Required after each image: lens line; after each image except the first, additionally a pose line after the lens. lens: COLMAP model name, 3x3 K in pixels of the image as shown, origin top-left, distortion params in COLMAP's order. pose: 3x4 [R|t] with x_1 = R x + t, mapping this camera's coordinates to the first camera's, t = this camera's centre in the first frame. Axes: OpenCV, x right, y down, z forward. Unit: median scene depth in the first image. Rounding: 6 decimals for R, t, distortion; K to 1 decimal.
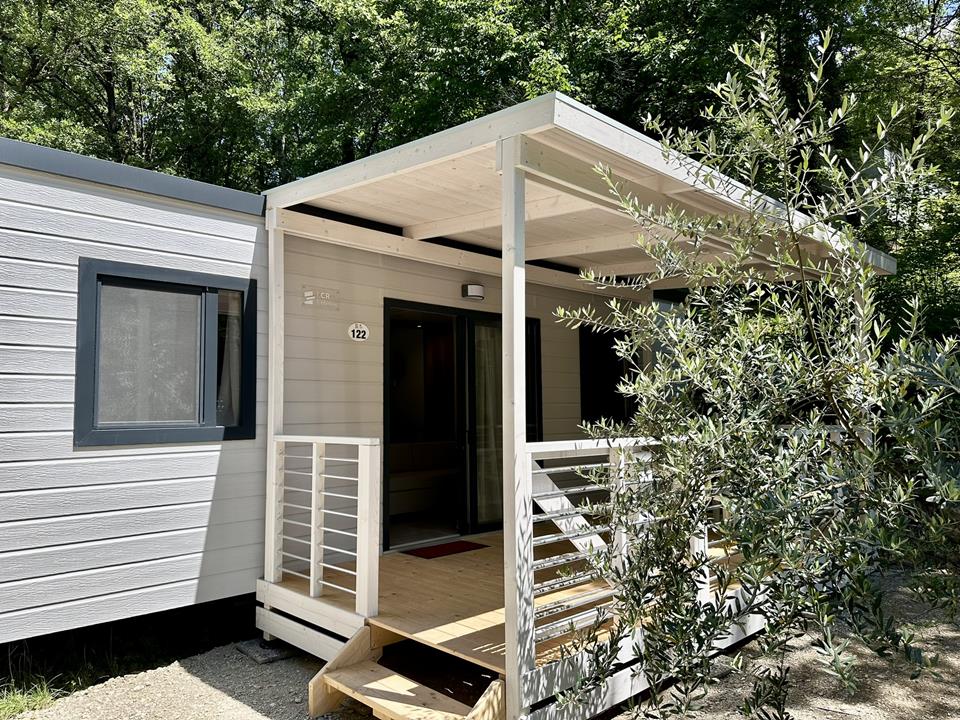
lens RADIAL K [[679.8, 0, 486.1], [0, 679.8, 367.8], [0, 0, 1]] dist [0.051242, -0.047690]
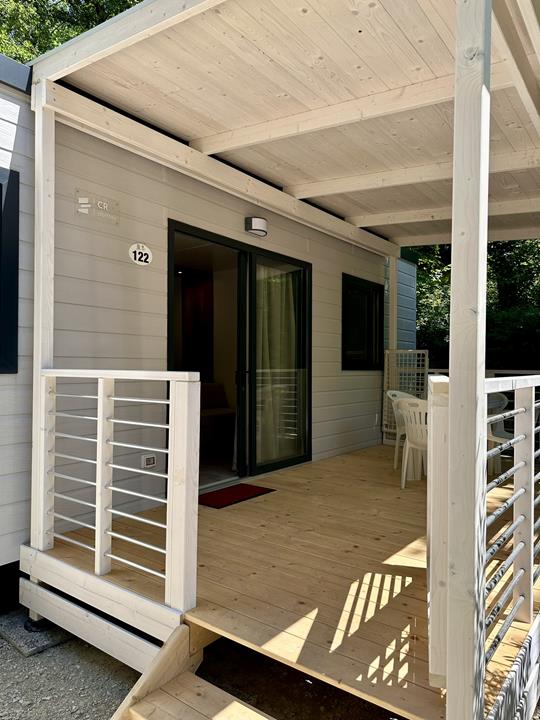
lens RADIAL K [[509.9, 0, 266.7], [0, 509.9, 361.4], [0, 0, 1]] dist [0.051242, -0.047690]
pose [[0.988962, 0.020577, 0.146733, -0.142071], [-0.029452, 0.997849, 0.058572, 0.048301], [-0.145212, -0.062247, 0.987441, 0.374597]]
